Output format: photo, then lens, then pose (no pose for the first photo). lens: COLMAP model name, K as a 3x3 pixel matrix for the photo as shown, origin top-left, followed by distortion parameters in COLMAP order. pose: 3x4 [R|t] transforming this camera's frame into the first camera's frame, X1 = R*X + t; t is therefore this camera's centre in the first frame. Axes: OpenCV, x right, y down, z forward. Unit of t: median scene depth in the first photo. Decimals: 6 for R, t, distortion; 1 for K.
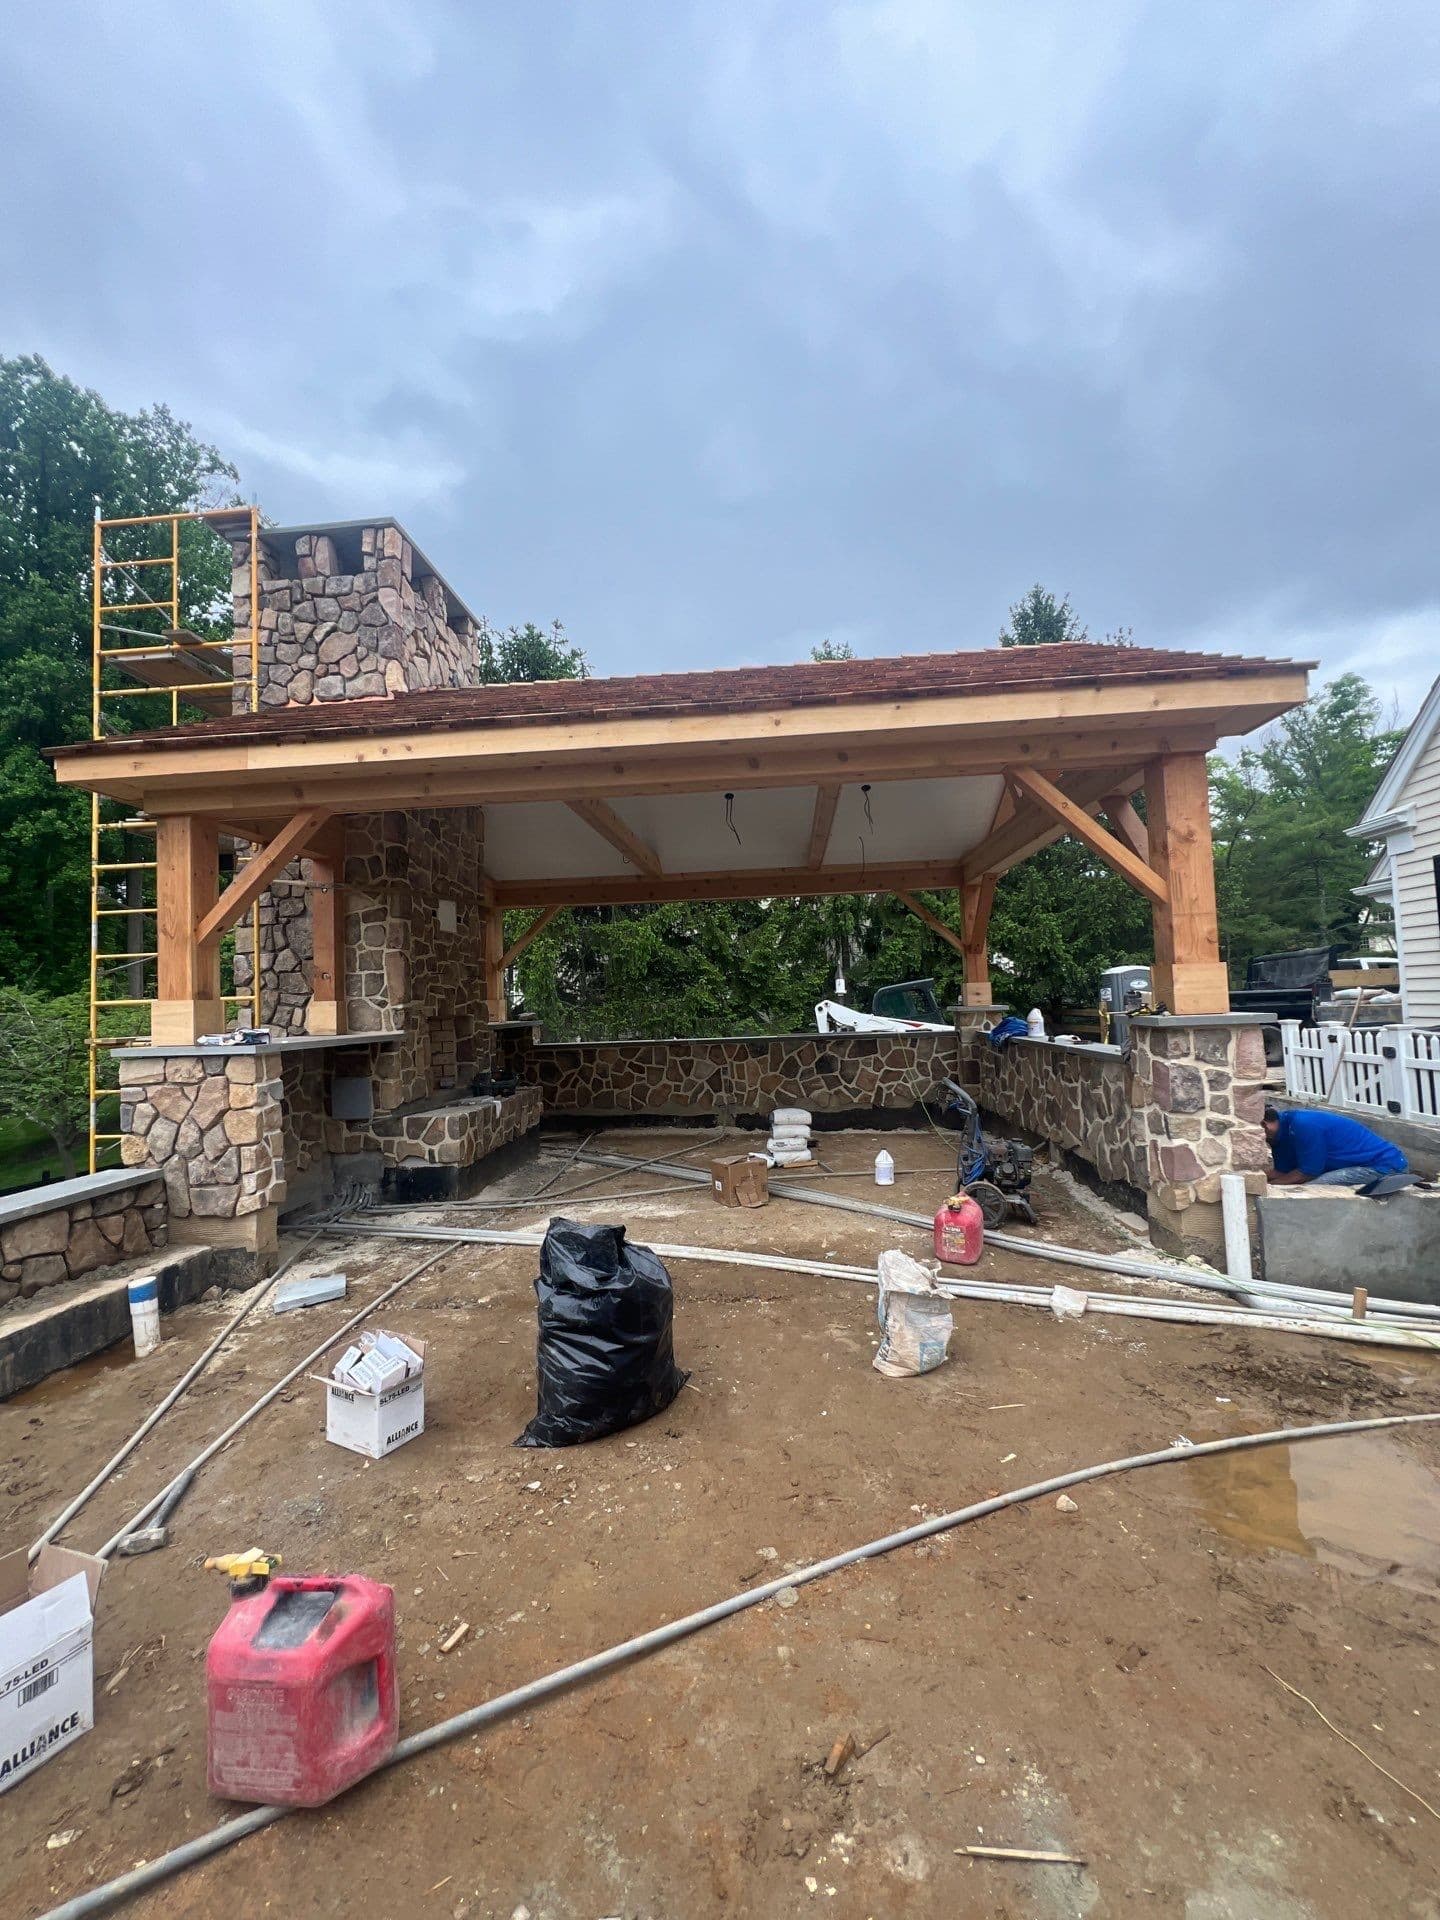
lens RADIAL K [[766.0, 0, 719.6], [0, 766.0, 960.7], [0, 0, 1]] dist [0.001379, 0.000071]
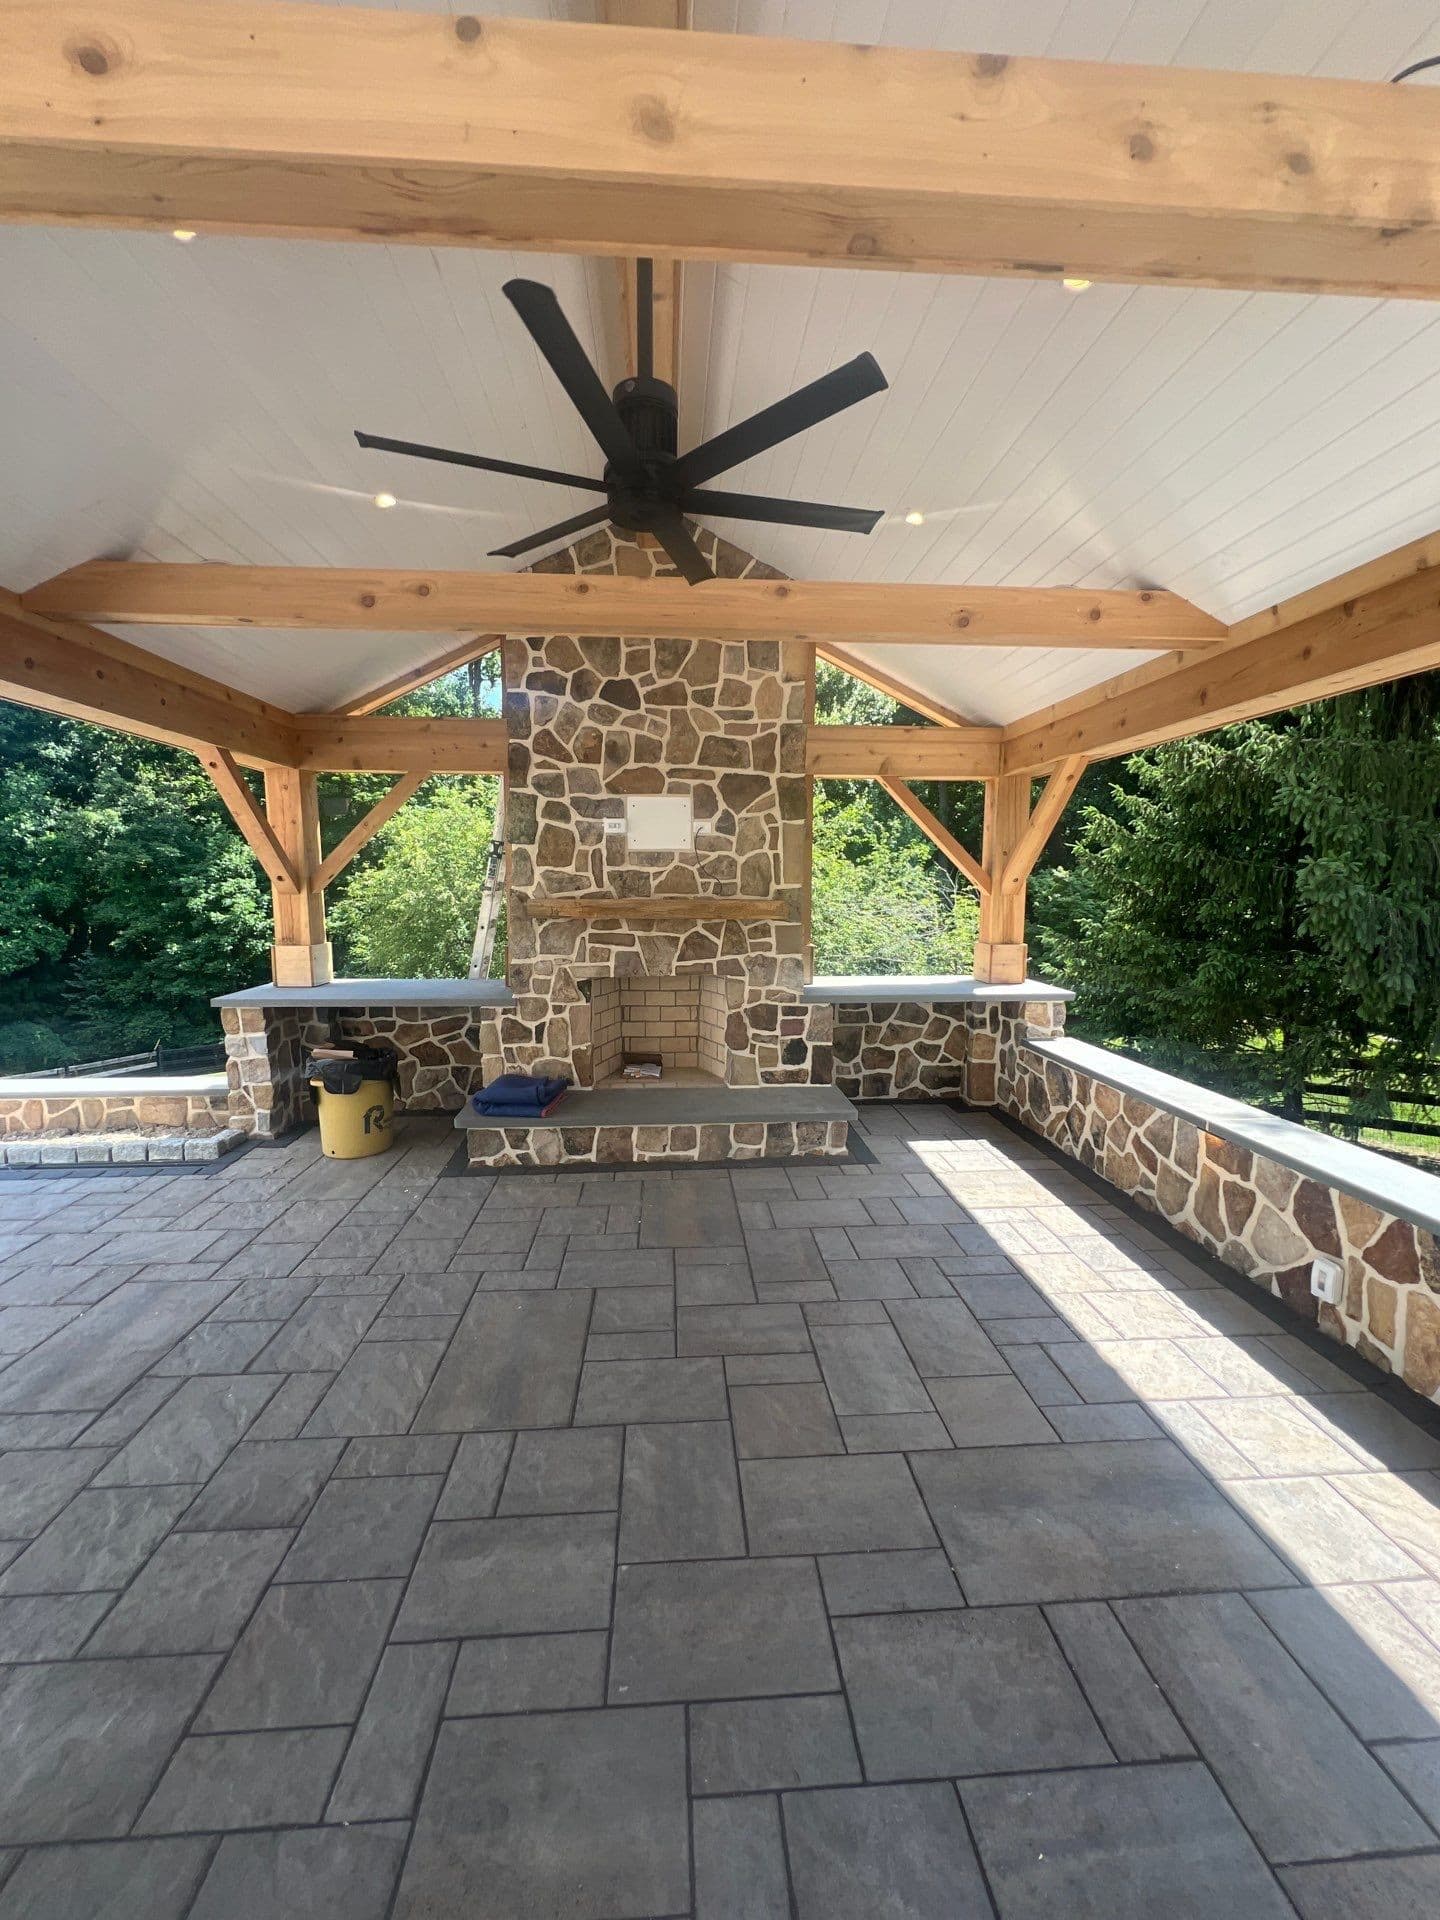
lens RADIAL K [[766.0, 0, 720.2], [0, 766.0, 968.0], [0, 0, 1]] dist [0.001379, 0.000071]
pose [[0.155089, 0.142058, -0.977633, 0.349778], [0.041175, 0.987818, 0.150069, -0.038545], [0.987042, -0.063528, 0.147350, 1.069343]]
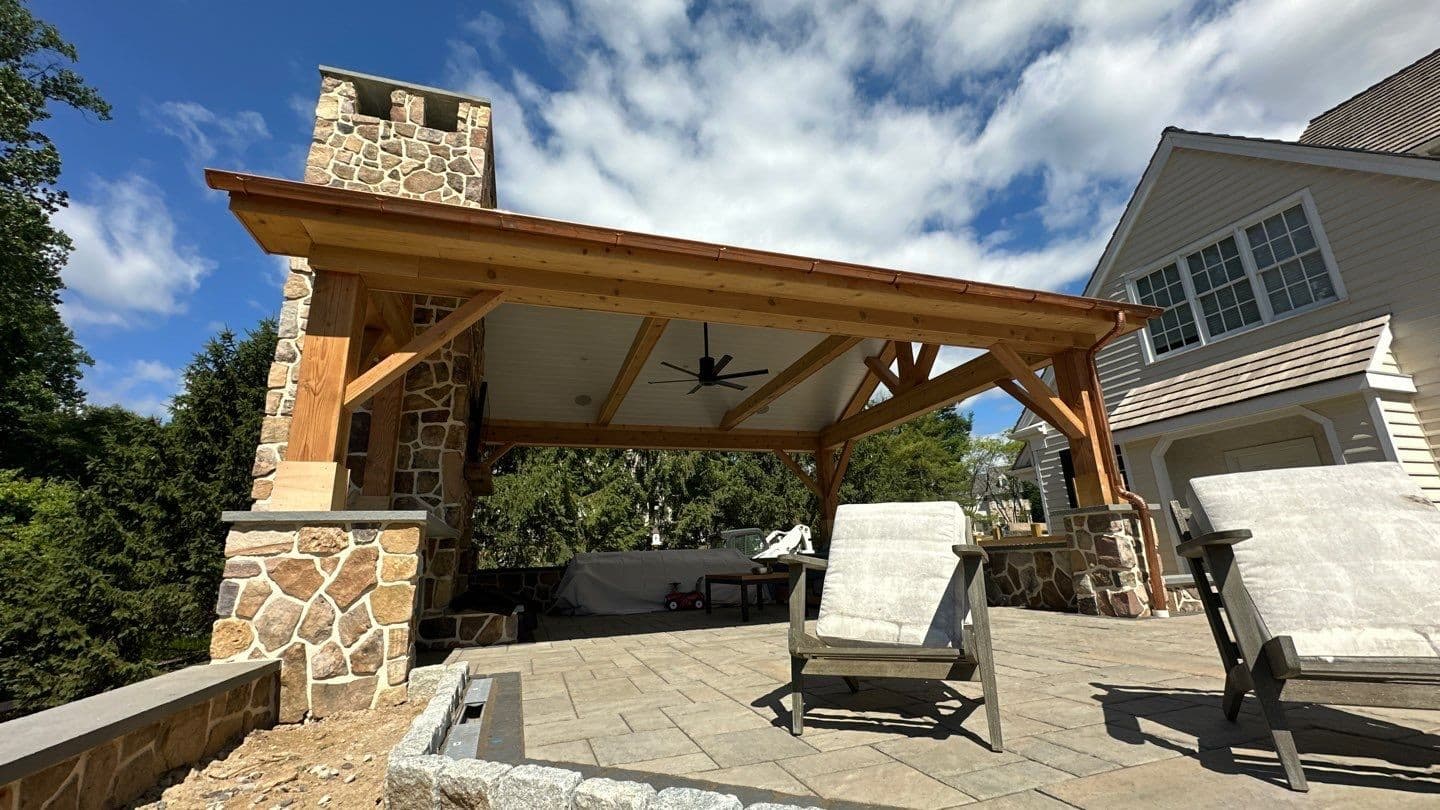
lens RADIAL K [[578.9, 0, 717.2], [0, 578.9, 403.3], [0, 0, 1]] dist [0.001248, -0.000144]
pose [[0.918631, 0.105159, 0.380864, -0.399540], [-0.014064, 0.972024, -0.234461, 0.103185], [-0.394865, 0.210027, 0.894411, 0.137503]]
